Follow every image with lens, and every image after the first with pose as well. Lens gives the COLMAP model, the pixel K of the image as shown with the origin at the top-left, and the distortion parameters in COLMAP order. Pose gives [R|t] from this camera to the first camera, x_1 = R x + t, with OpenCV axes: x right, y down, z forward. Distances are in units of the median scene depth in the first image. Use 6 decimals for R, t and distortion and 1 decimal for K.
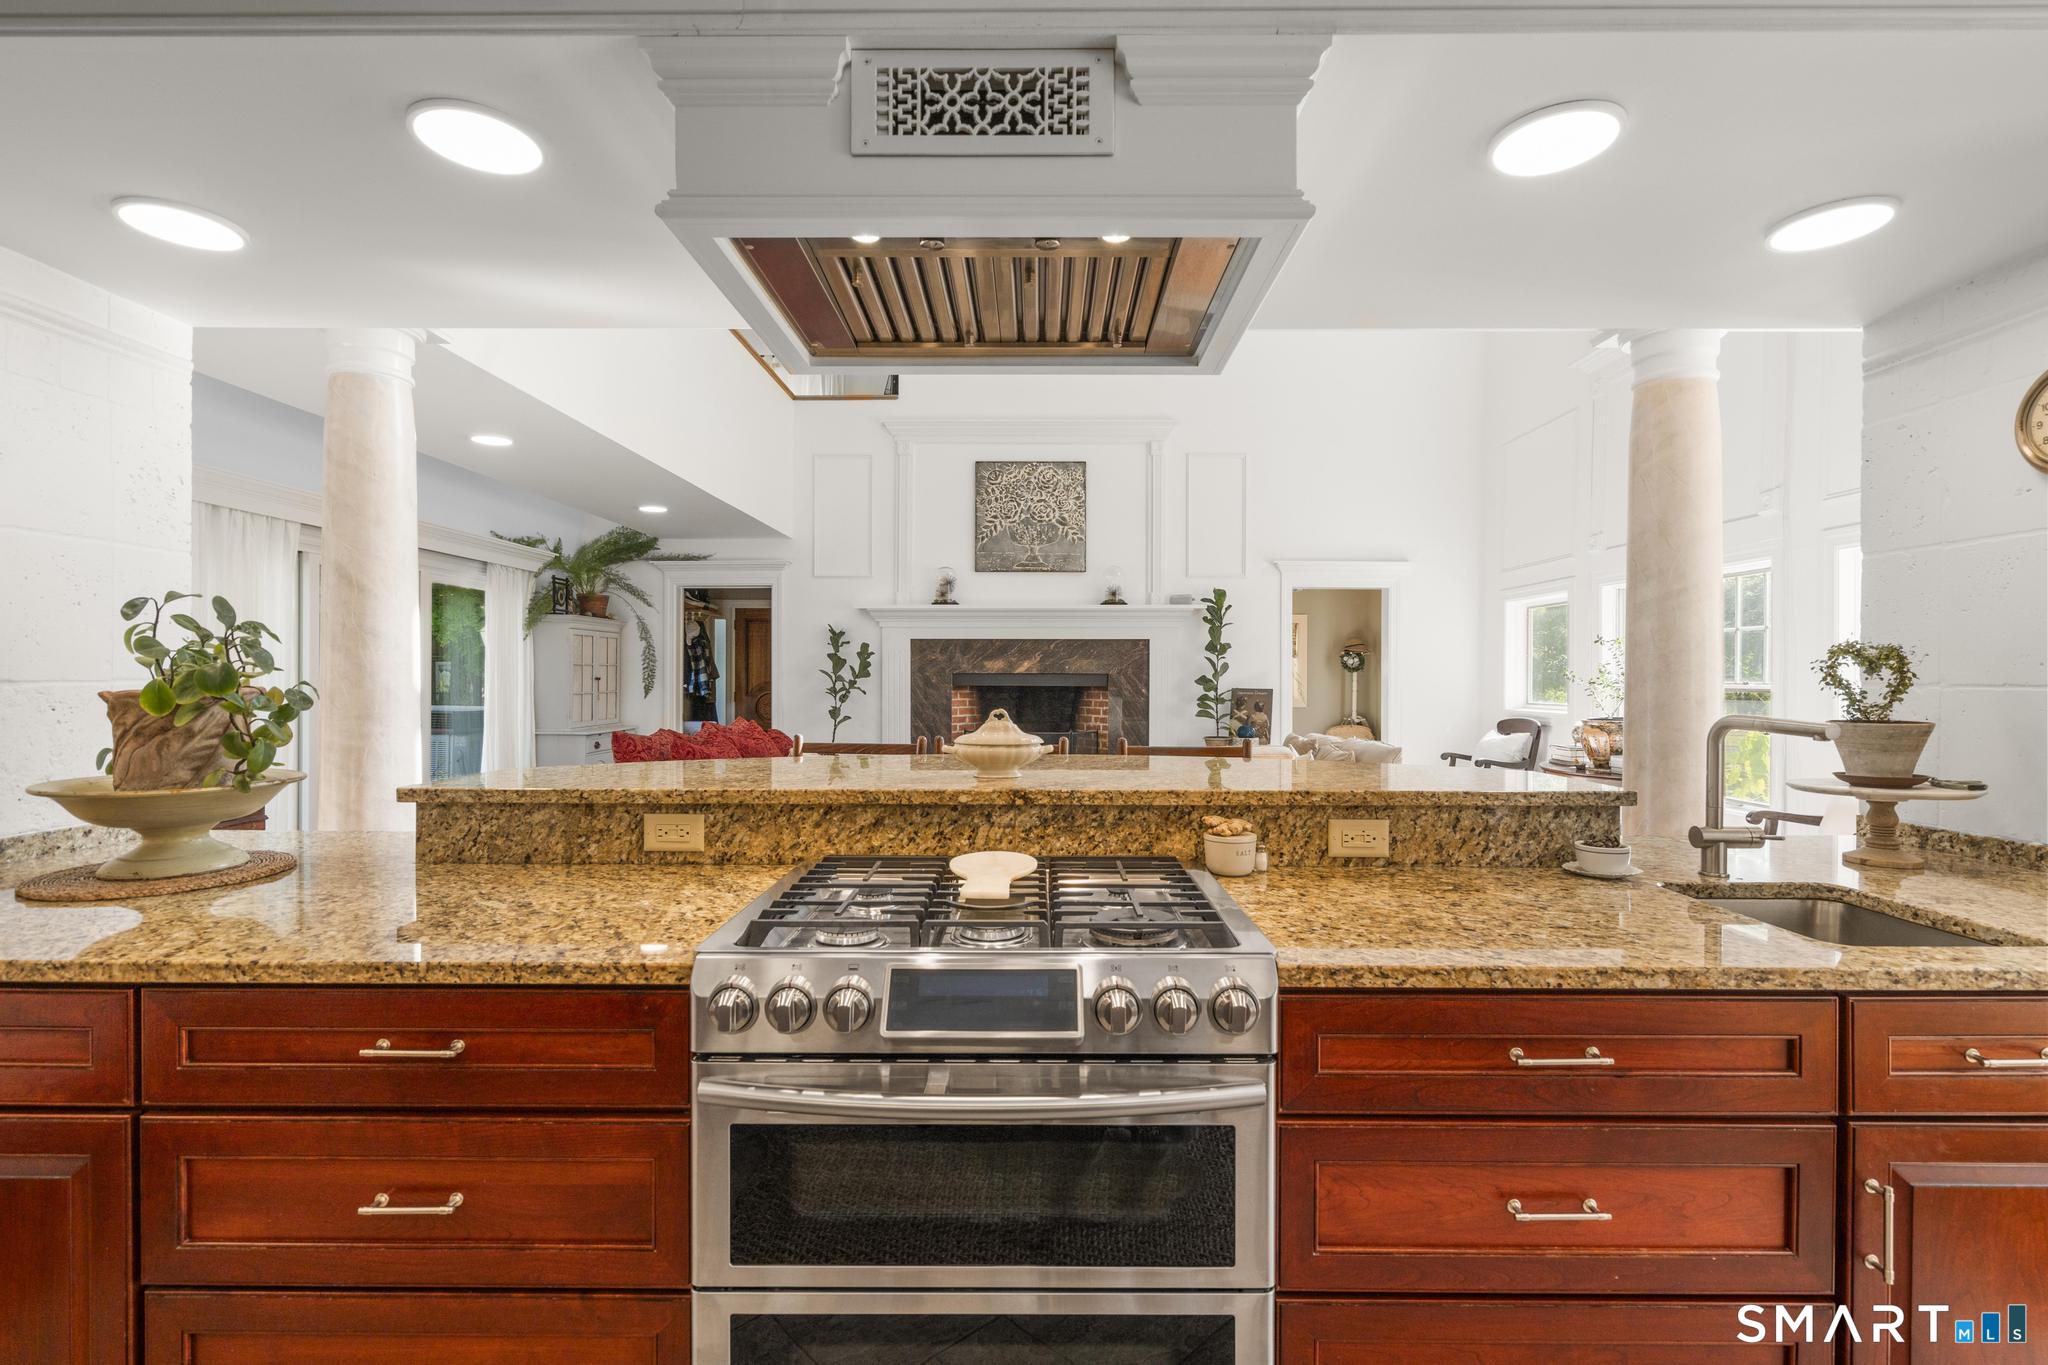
lens RADIAL K [[923.5, 0, 1031.3], [0, 923.5, 681.0], [0, 0, 1]] dist [-0.004514, 0.003058]
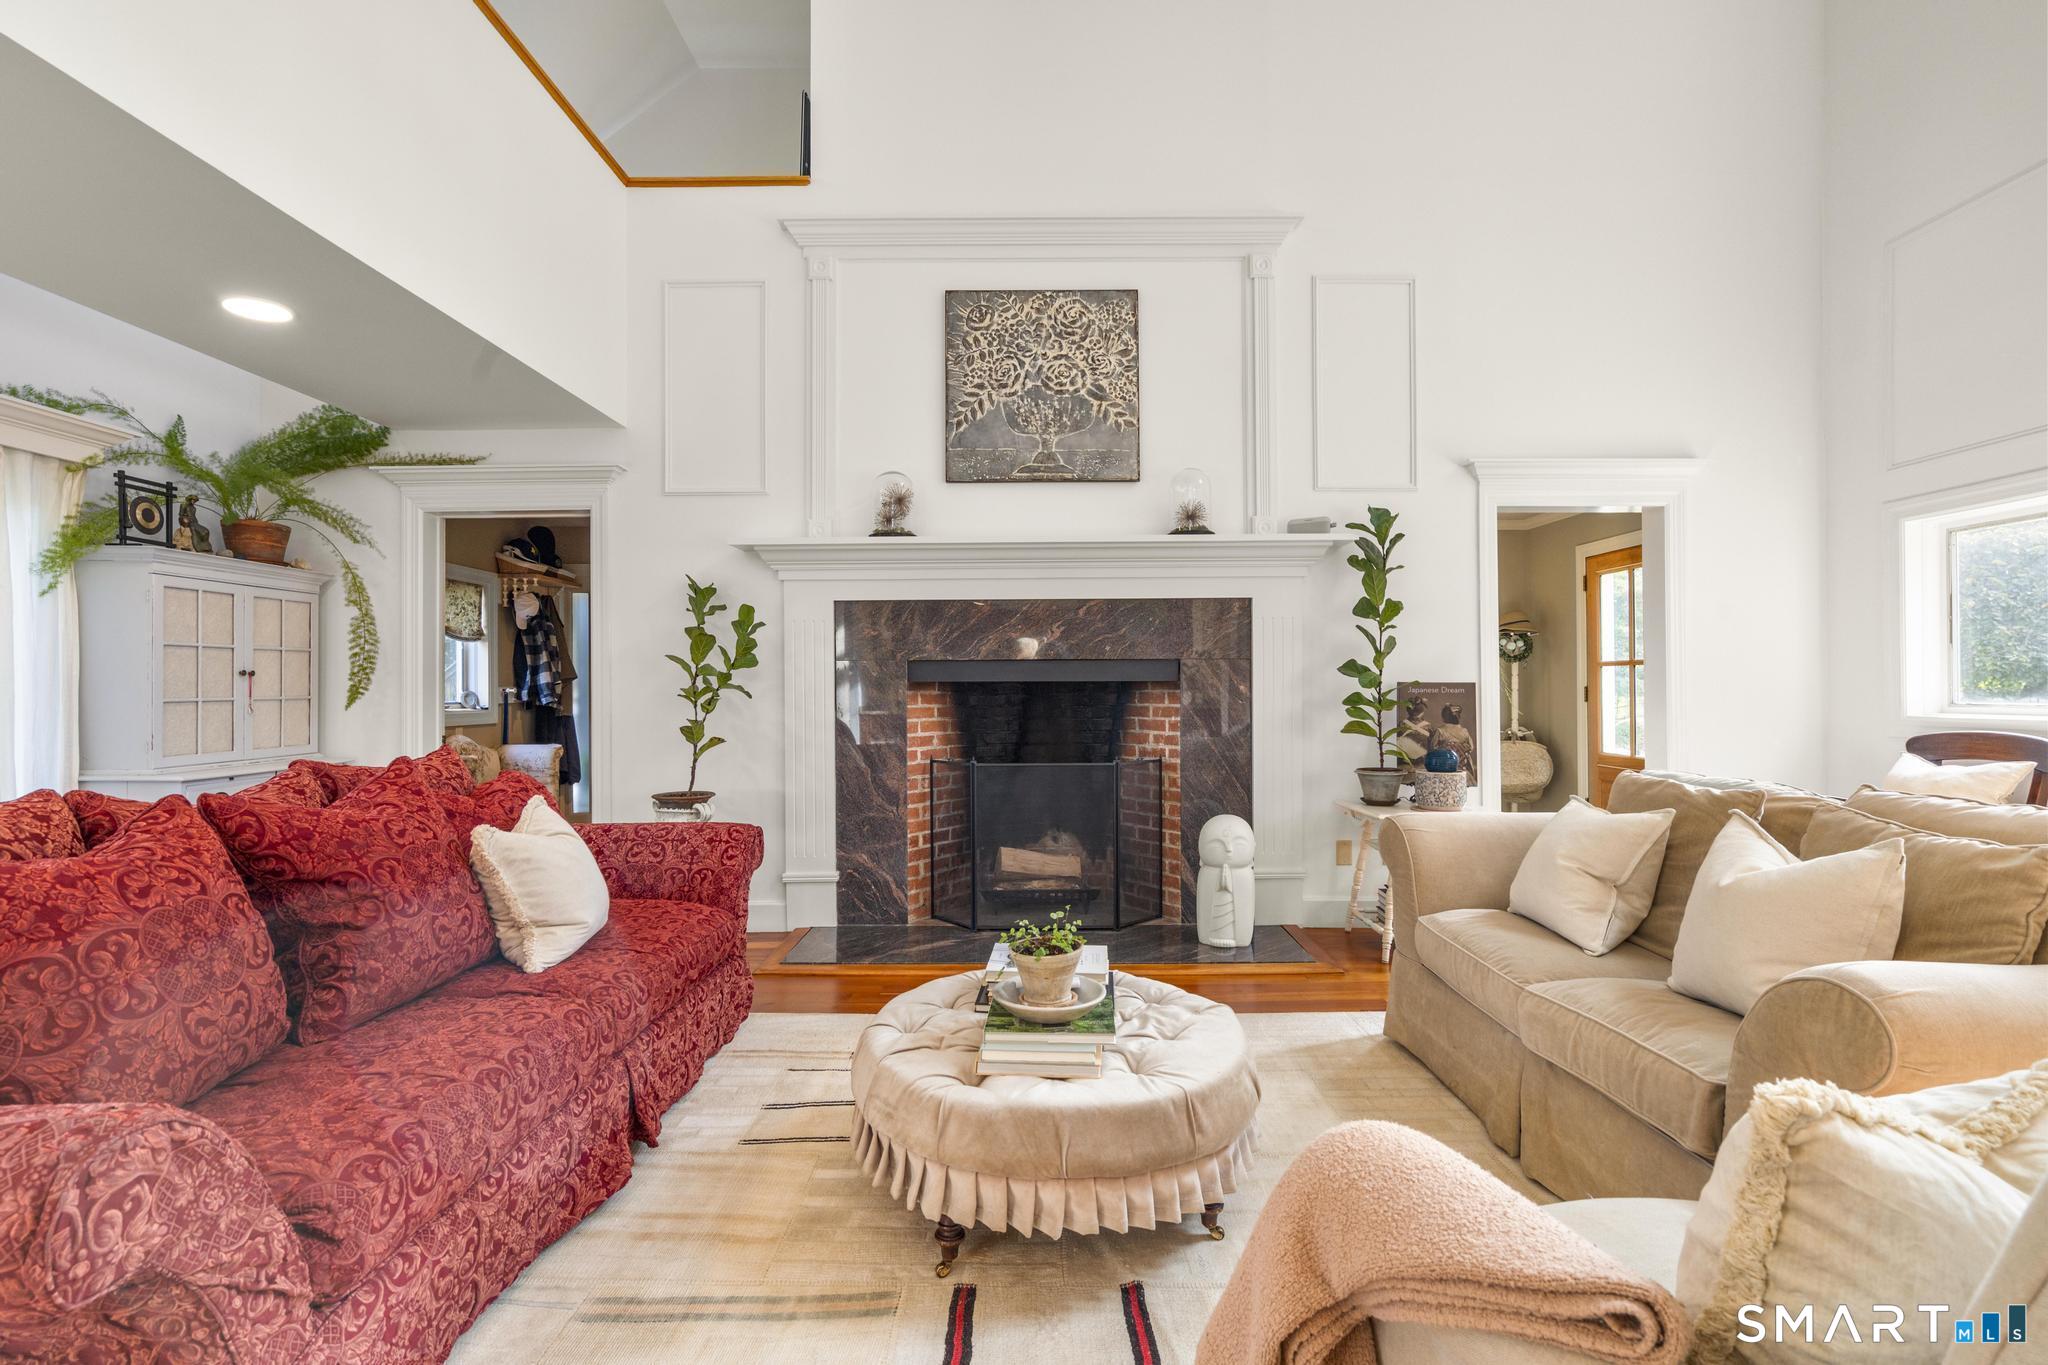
lens RADIAL K [[923.5, 0, 1031.3], [0, 923.5, 681.0], [0, 0, 1]] dist [-0.004514, 0.003058]
pose [[0.999926, -0.008480, 0.008772, -0.014527], [0.008580, 0.999898, -0.011430, 0.011921], [-0.008674, 0.011505, 0.999896, 0.441399]]
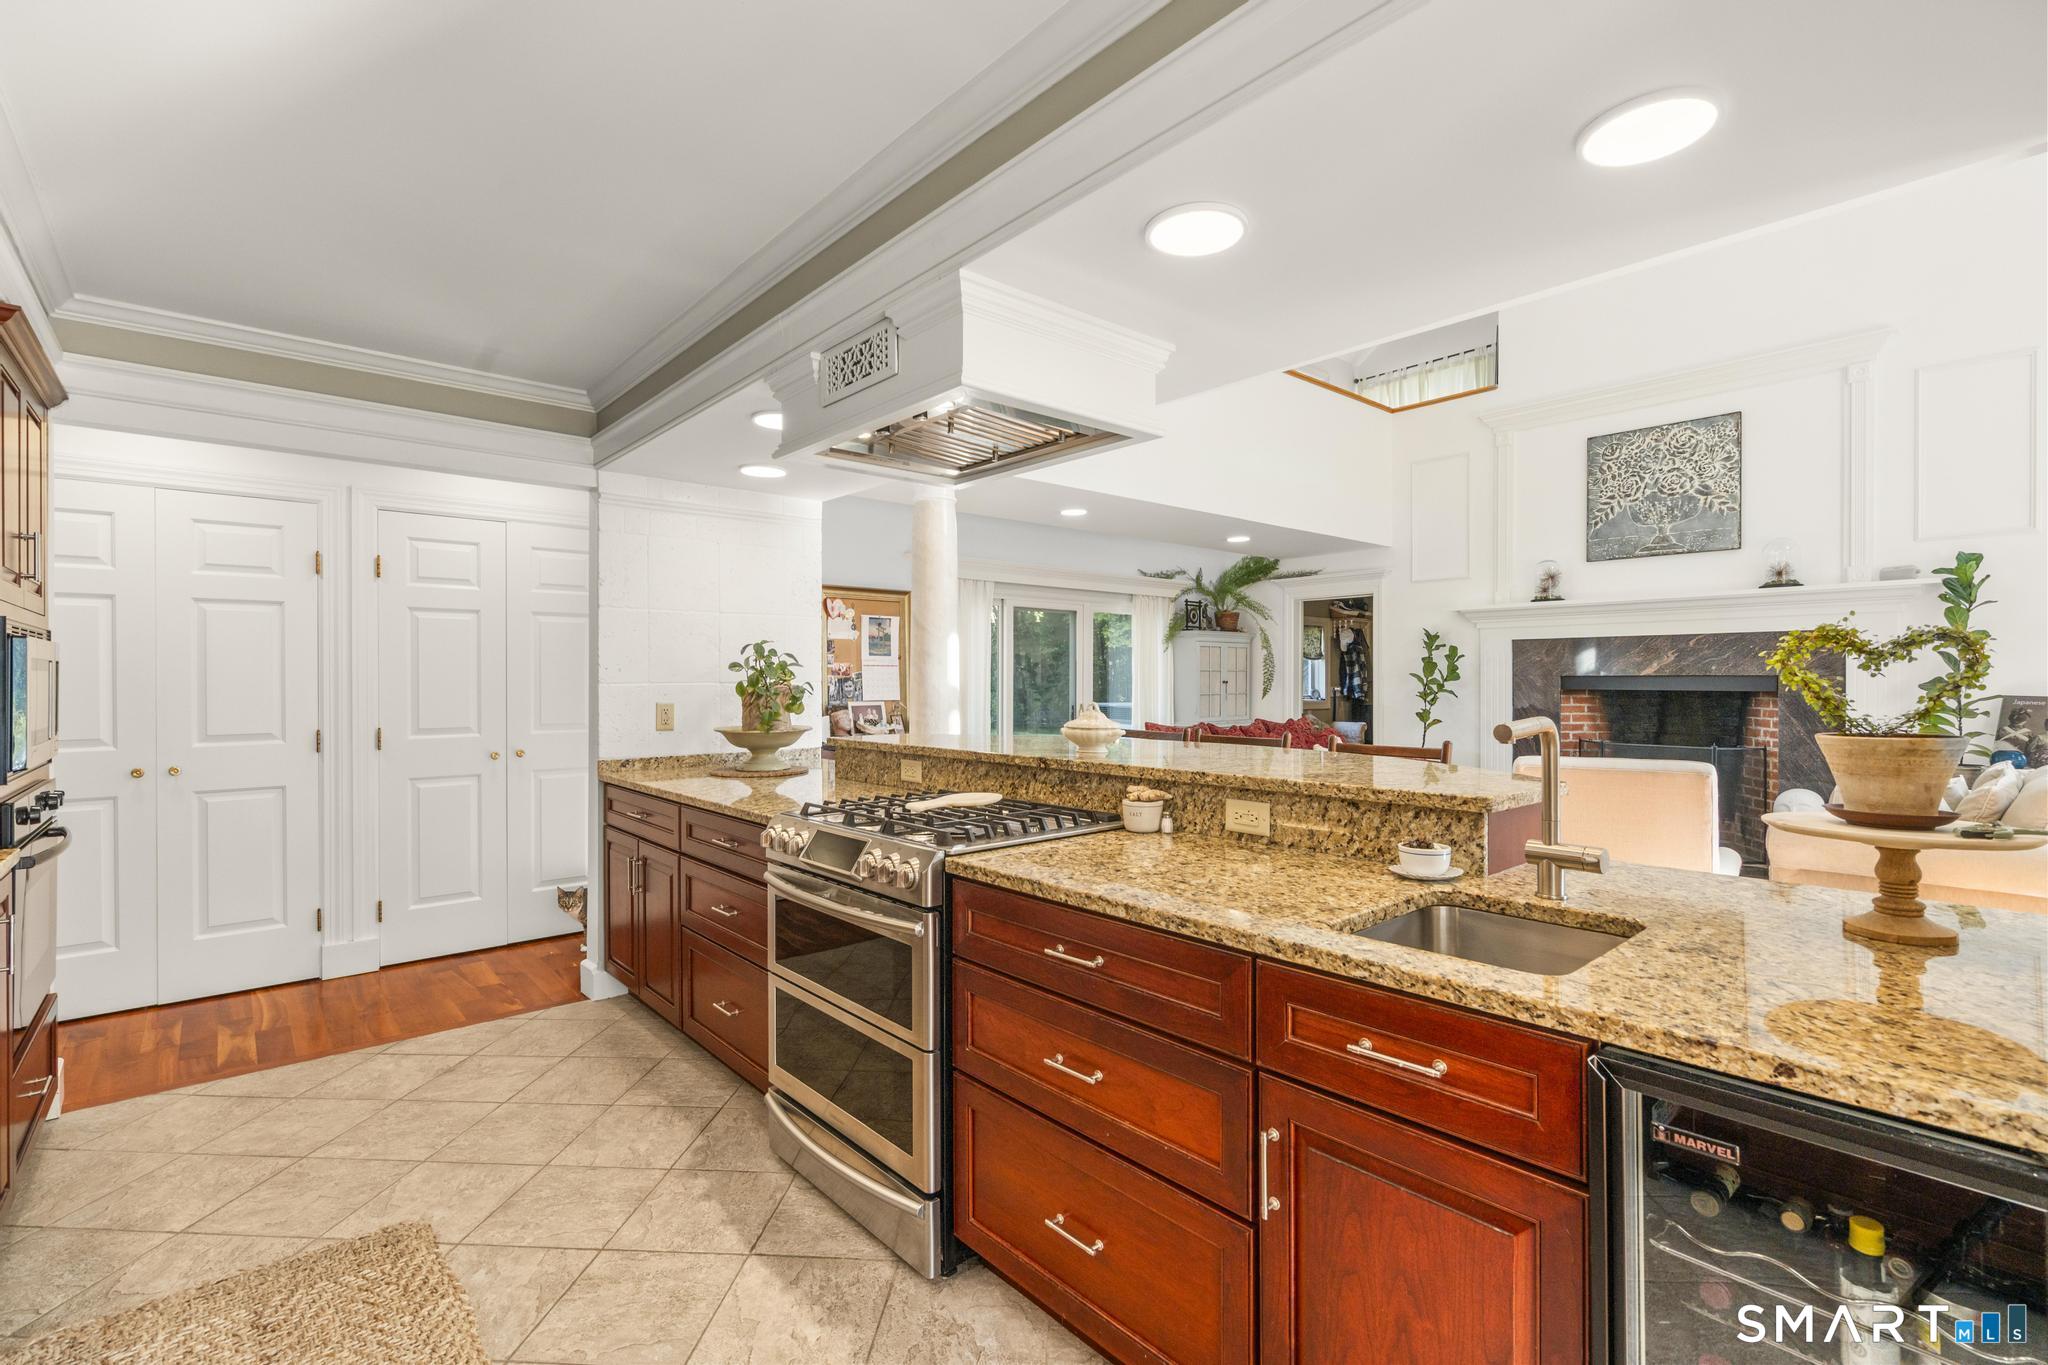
lens RADIAL K [[923.5, 0, 1031.3], [0, 923.5, 681.0], [0, 0, 1]] dist [-0.004514, 0.003058]
pose [[0.668018, -0.001797, -0.744143, 0.249707], [-0.001799, 0.999990, -0.004029, 0.001272], [0.744143, 0.004030, 0.668008, 0.006577]]
